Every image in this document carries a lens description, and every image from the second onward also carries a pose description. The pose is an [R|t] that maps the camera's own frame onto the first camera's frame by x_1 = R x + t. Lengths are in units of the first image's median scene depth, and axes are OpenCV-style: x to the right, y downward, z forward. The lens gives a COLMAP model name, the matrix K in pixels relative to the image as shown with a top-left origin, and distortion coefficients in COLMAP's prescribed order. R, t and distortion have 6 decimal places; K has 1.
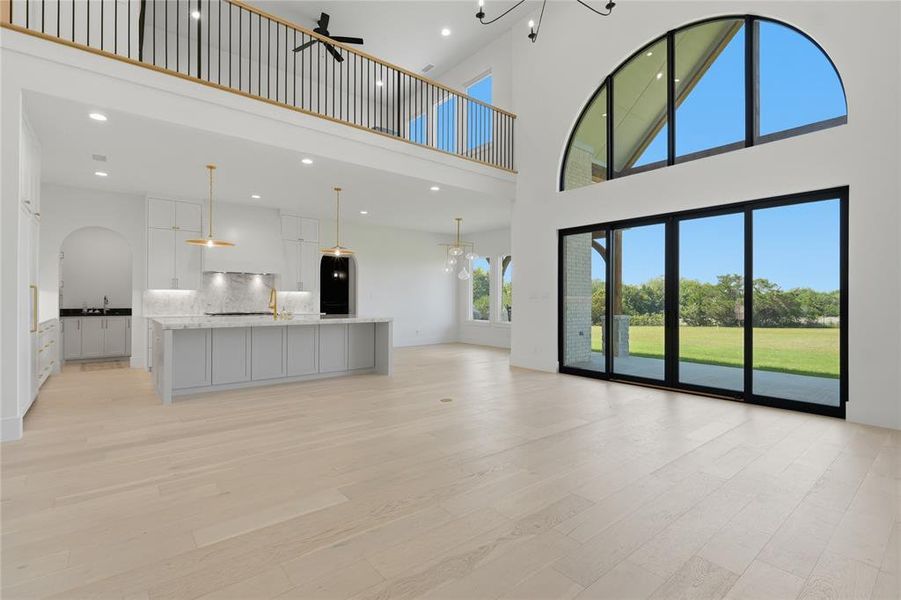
lens RADIAL K [[417.0, 0, 444.8], [0, 417.0, 299.5], [0, 0, 1]] dist [-0.000669, -0.000126]
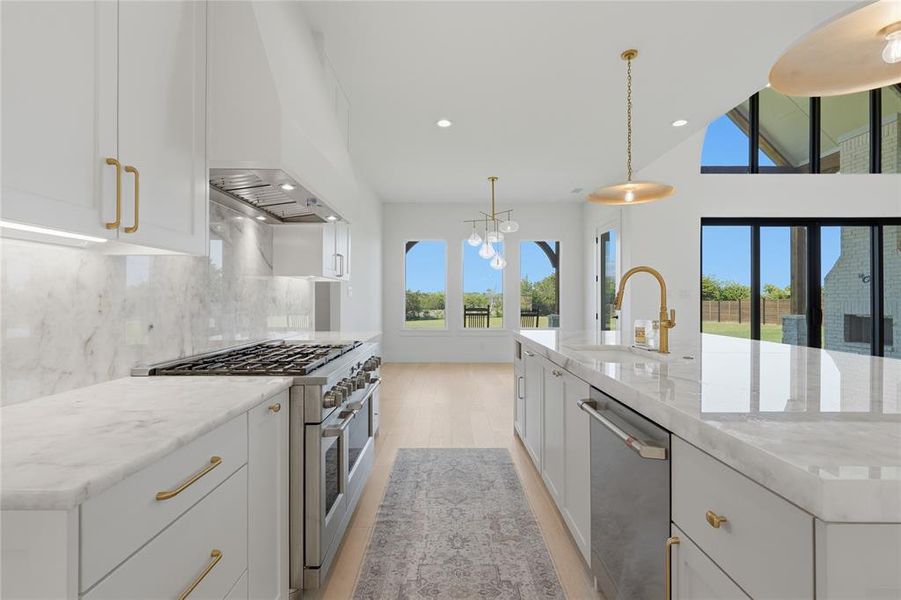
lens RADIAL K [[417.0, 0, 444.8], [0, 417.0, 299.5], [0, 0, 1]] dist [-0.000669, -0.000126]
pose [[0.635395, -0.003367, 0.772180, -0.686560], [0.001255, 0.999994, 0.003327, -0.001513], [-0.772186, -0.001145, 0.635396, 0.811201]]
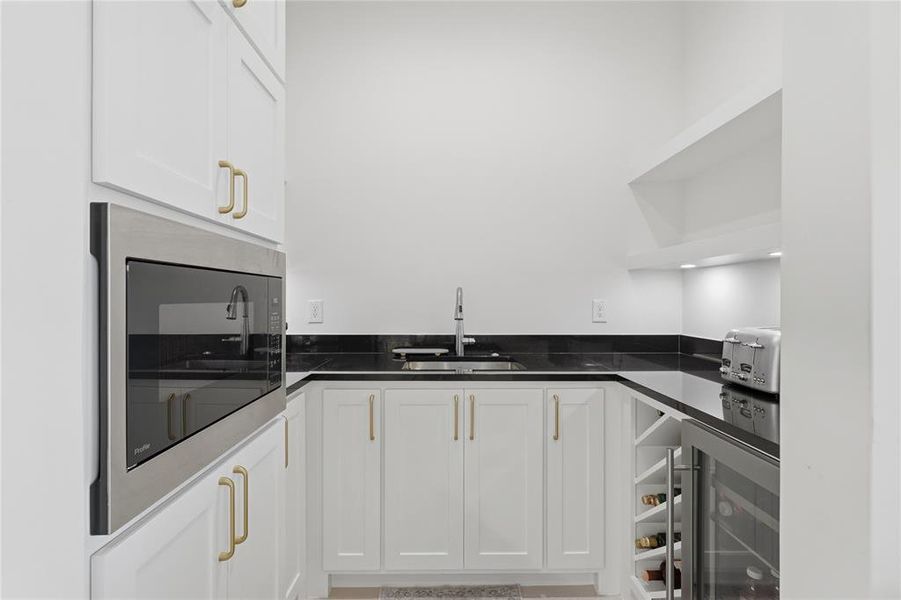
lens RADIAL K [[411.7, 0, 450.5], [0, 411.7, 300.0], [0, 0, 1]] dist [-0.001534, -0.000163]
pose [[0.785099, -0.001282, -0.619368, -0.749890], [0.003104, 0.999993, 0.001864, -0.001677], [0.619362, -0.003386, 0.785098, 0.899819]]
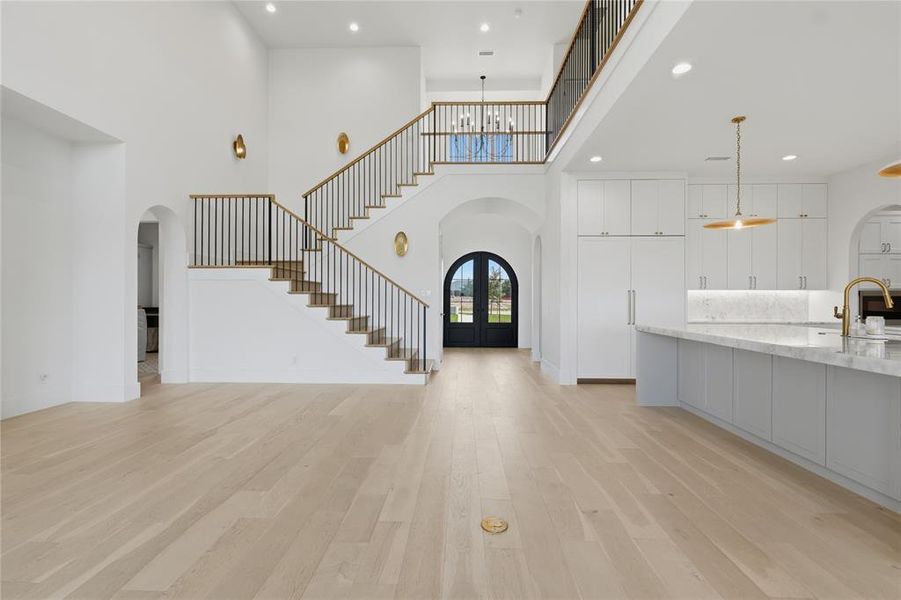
lens RADIAL K [[417.0, 0, 444.8], [0, 417.0, 299.5], [0, 0, 1]] dist [-0.000669, -0.000126]
pose [[-0.660841, -0.005104, -0.750509, 0.255268], [-0.004000, 0.999987, -0.003278, 0.002073], [0.750515, 0.000835, -0.660853, 0.852487]]
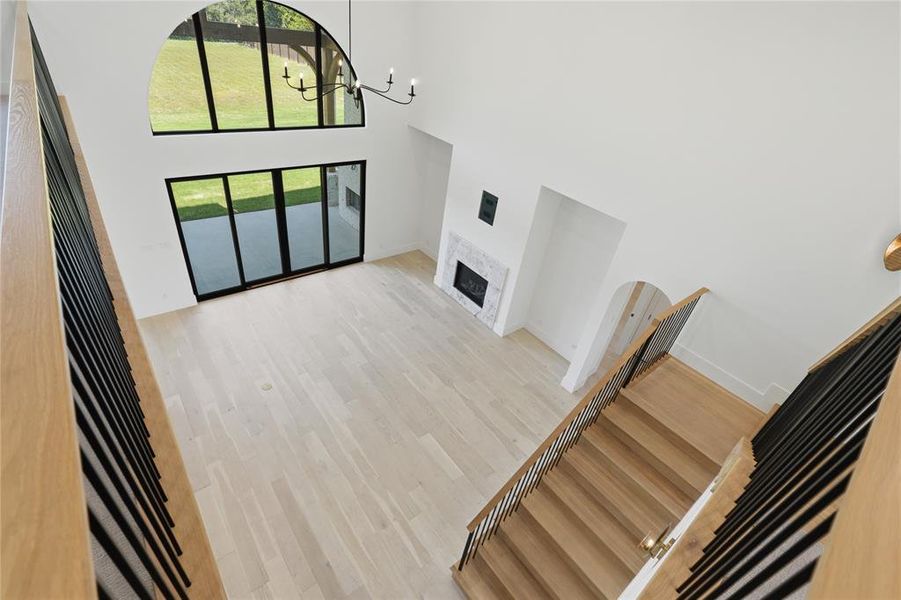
lens RADIAL K [[411.7, 0, 450.5], [0, 411.7, 300.0], [0, 0, 1]] dist [-0.001534, -0.000163]
pose [[0.000627, -0.571003, 0.820948, -0.594837], [-0.133509, 0.813551, 0.565959, -0.515831], [-0.991047, -0.109958, -0.075724, 0.386782]]
